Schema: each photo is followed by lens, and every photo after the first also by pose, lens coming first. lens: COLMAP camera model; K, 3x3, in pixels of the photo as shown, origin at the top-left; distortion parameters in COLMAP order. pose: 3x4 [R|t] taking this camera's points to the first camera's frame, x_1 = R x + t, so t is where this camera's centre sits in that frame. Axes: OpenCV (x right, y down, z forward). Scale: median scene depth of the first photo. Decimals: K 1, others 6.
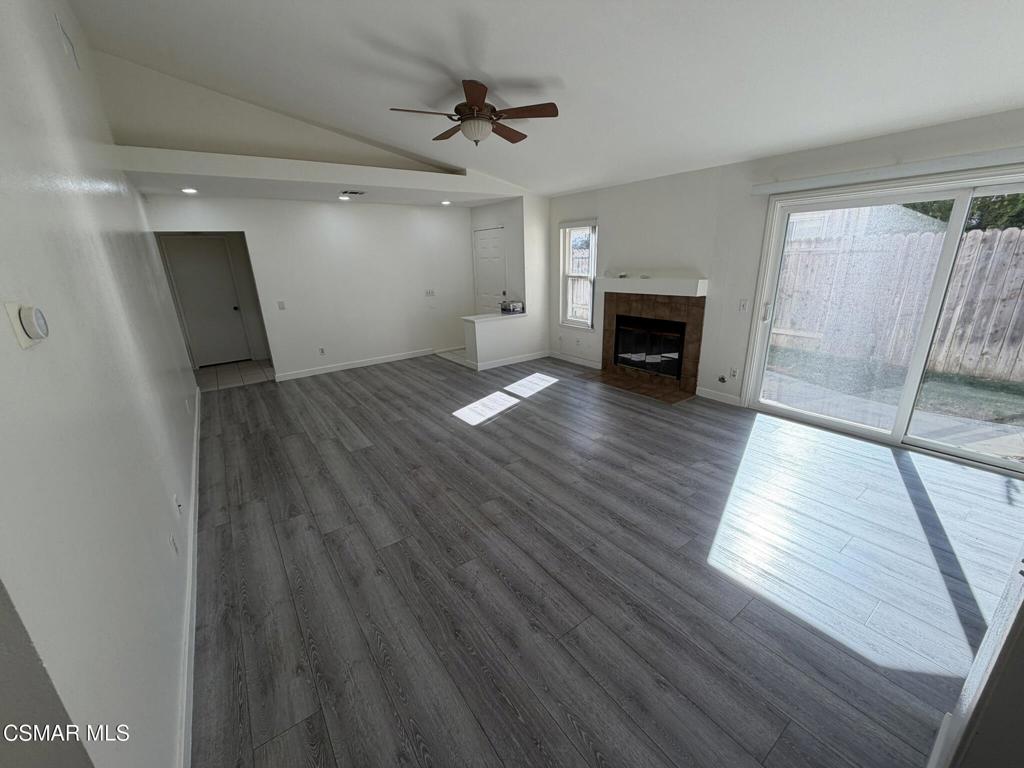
lens RADIAL K [[406.8, 0, 511.8], [0, 406.8, 383.0], [0, 0, 1]] dist [0.001392, -0.000938]
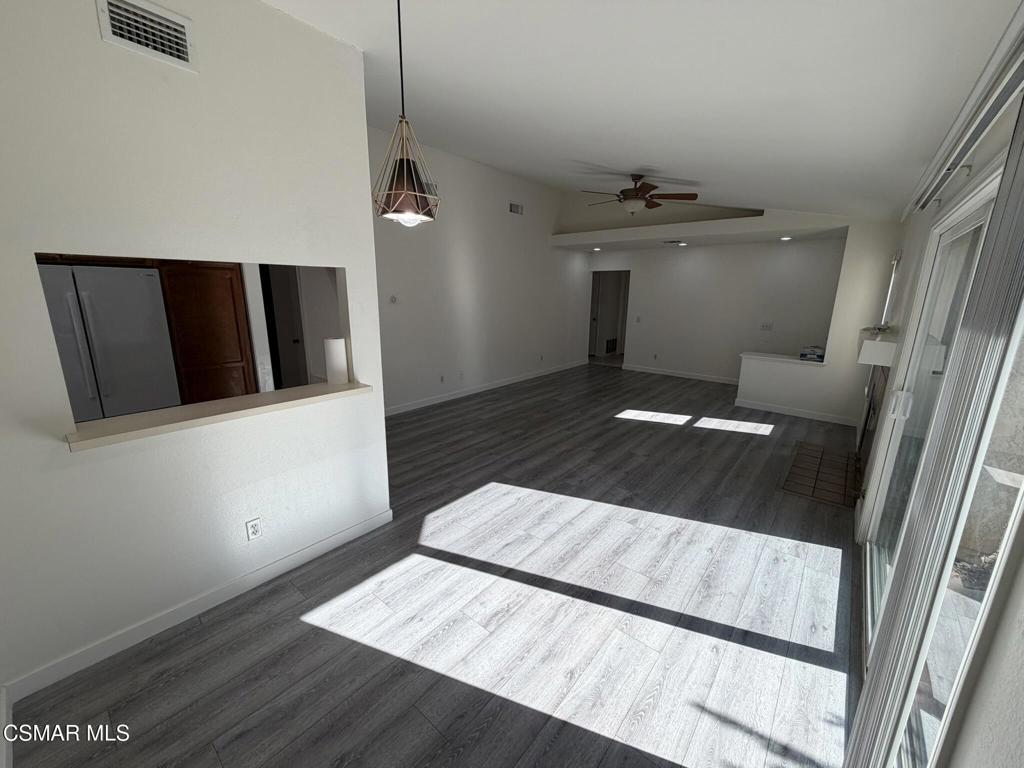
lens RADIAL K [[406.8, 0, 508.0], [0, 406.8, 385.0], [0, 0, 1]] dist [0.001392, -0.000938]
pose [[0.240250, 0.259982, -0.935248, 0.980063], [-0.308700, 0.933912, 0.180310, -0.117651], [0.920317, 0.245392, 0.304629, 0.241662]]
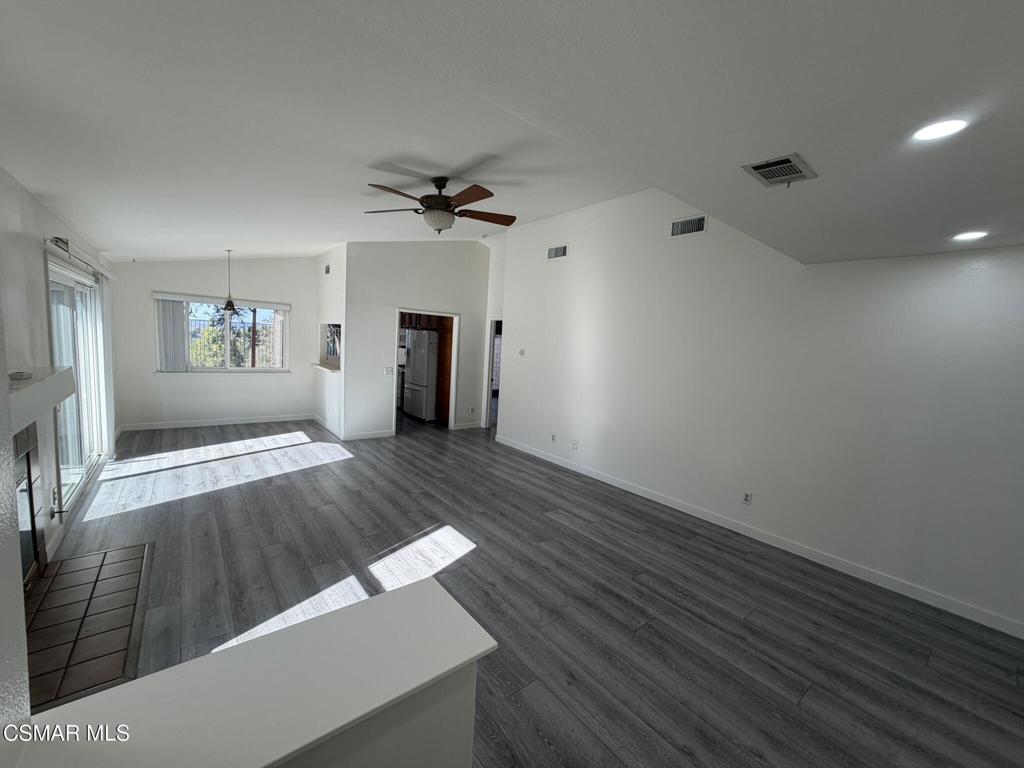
lens RADIAL K [[406.8, 0, 511.5], [0, 406.8, 384.9], [0, 0, 1]] dist [0.001392, -0.000938]
pose [[-0.998450, -0.021988, -0.051129, -0.169690], [-0.040517, 0.916980, 0.396871, -0.495144], [0.038158, 0.398327, -0.916449, 1.590672]]
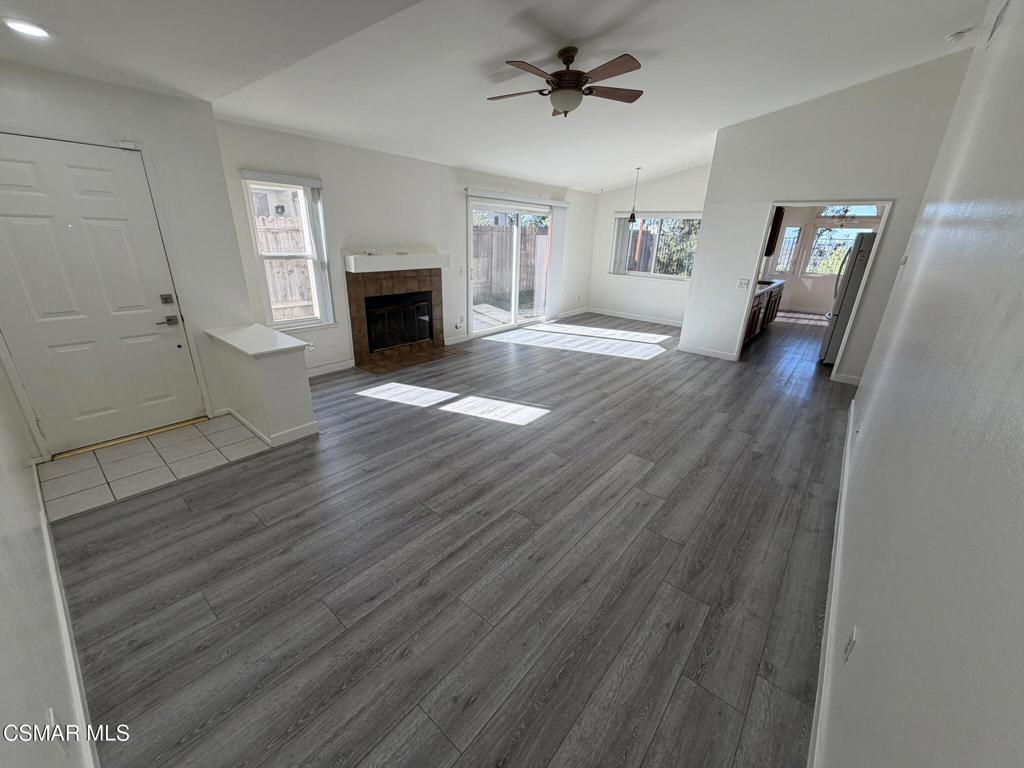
lens RADIAL K [[406.8, 0, 507.7], [0, 406.8, 384.6], [0, 0, 1]] dist [0.001392, -0.000938]
pose [[-0.242570, -0.314590, 0.917711, -0.883691], [0.265865, 0.888191, 0.374744, -0.317289], [-0.932993, 0.334889, -0.131810, 1.130680]]
